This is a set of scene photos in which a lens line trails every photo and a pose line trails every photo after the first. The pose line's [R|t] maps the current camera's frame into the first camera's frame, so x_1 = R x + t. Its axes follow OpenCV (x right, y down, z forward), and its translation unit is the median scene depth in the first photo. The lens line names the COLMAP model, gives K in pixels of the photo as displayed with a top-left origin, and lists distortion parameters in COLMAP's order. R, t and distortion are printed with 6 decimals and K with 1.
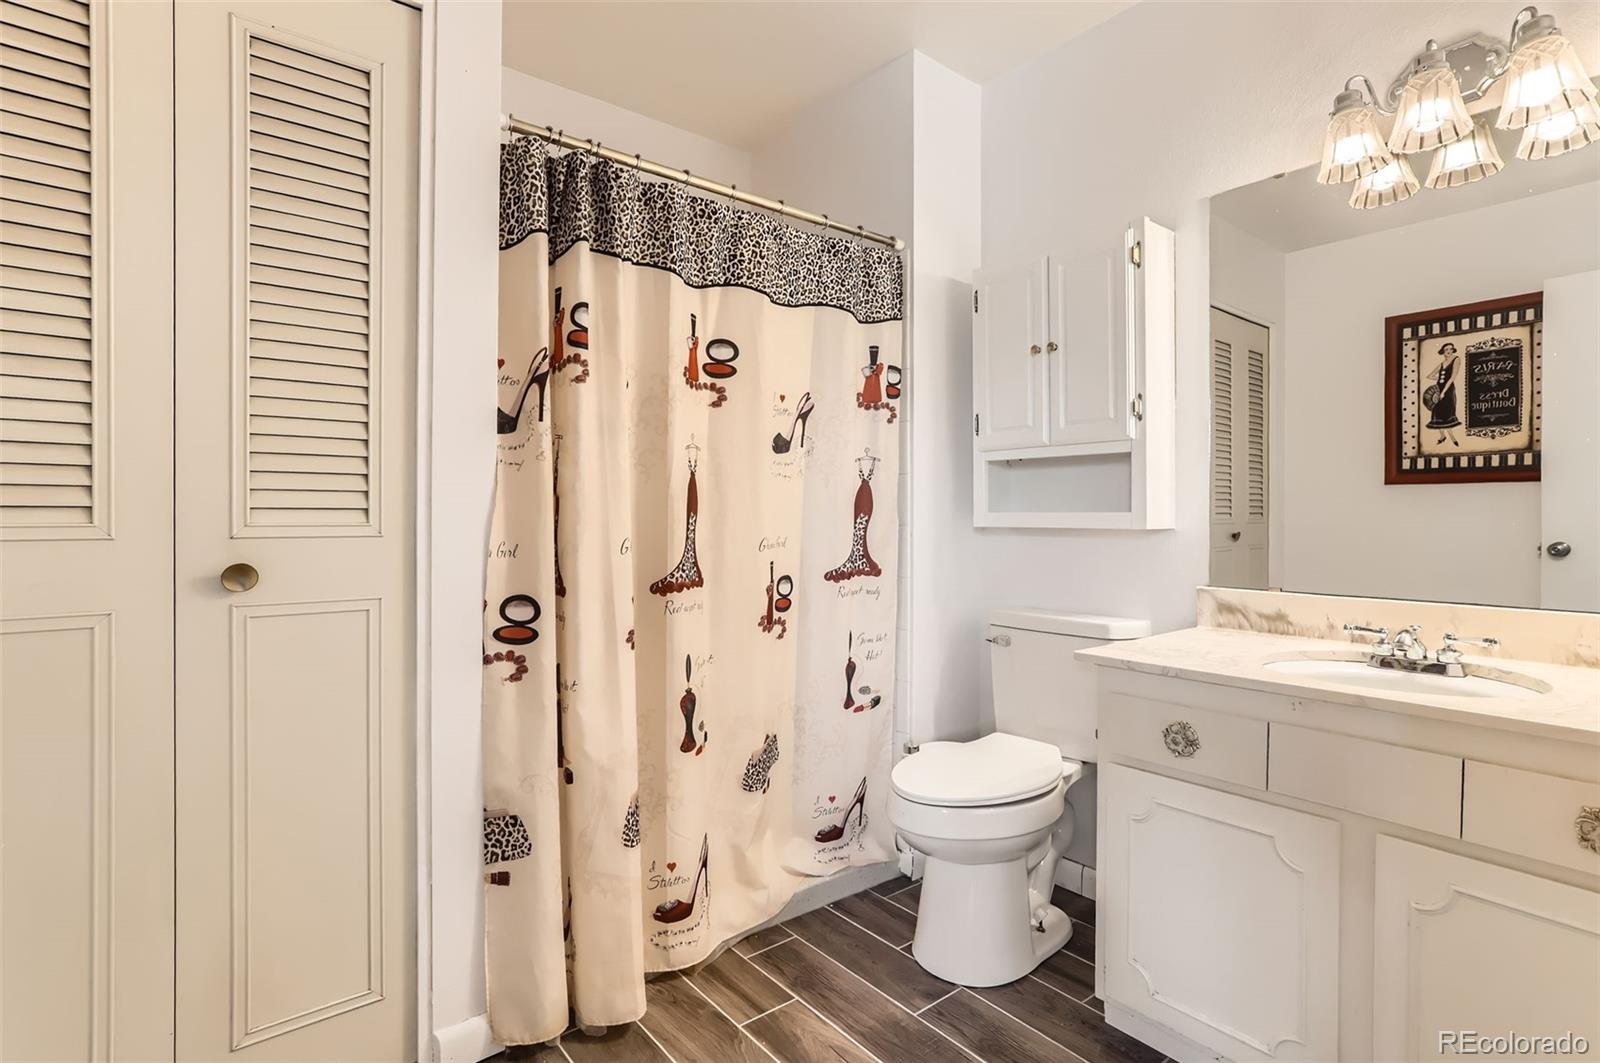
lens RADIAL K [[790.0, 0, 793.6], [0, 790.0, 530.3], [0, 0, 1]] dist [-0.002202, 0.000874]
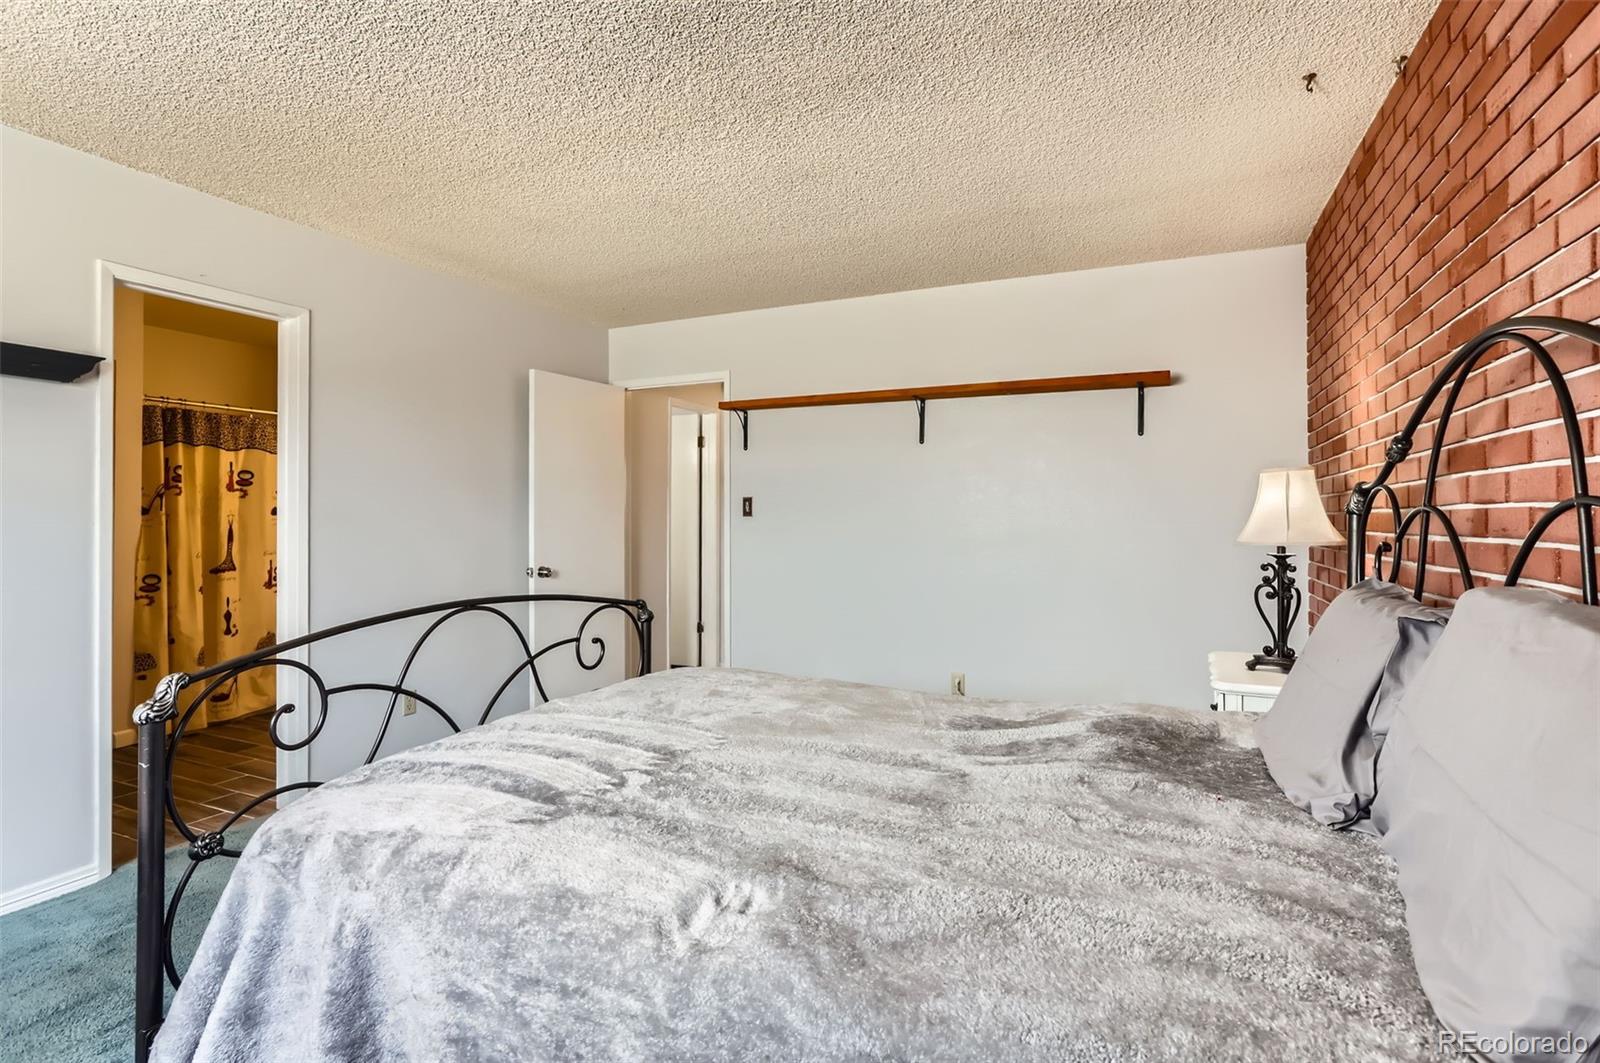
lens RADIAL K [[790.0, 0, 815.2], [0, 790.0, 522.7], [0, 0, 1]] dist [-0.002202, 0.000874]
pose [[0.883837, 0.002440, 0.467788, 0.362844], [-0.002428, 0.999997, -0.000630, -0.089781], [-0.467788, -0.000579, 0.883840, -2.220654]]
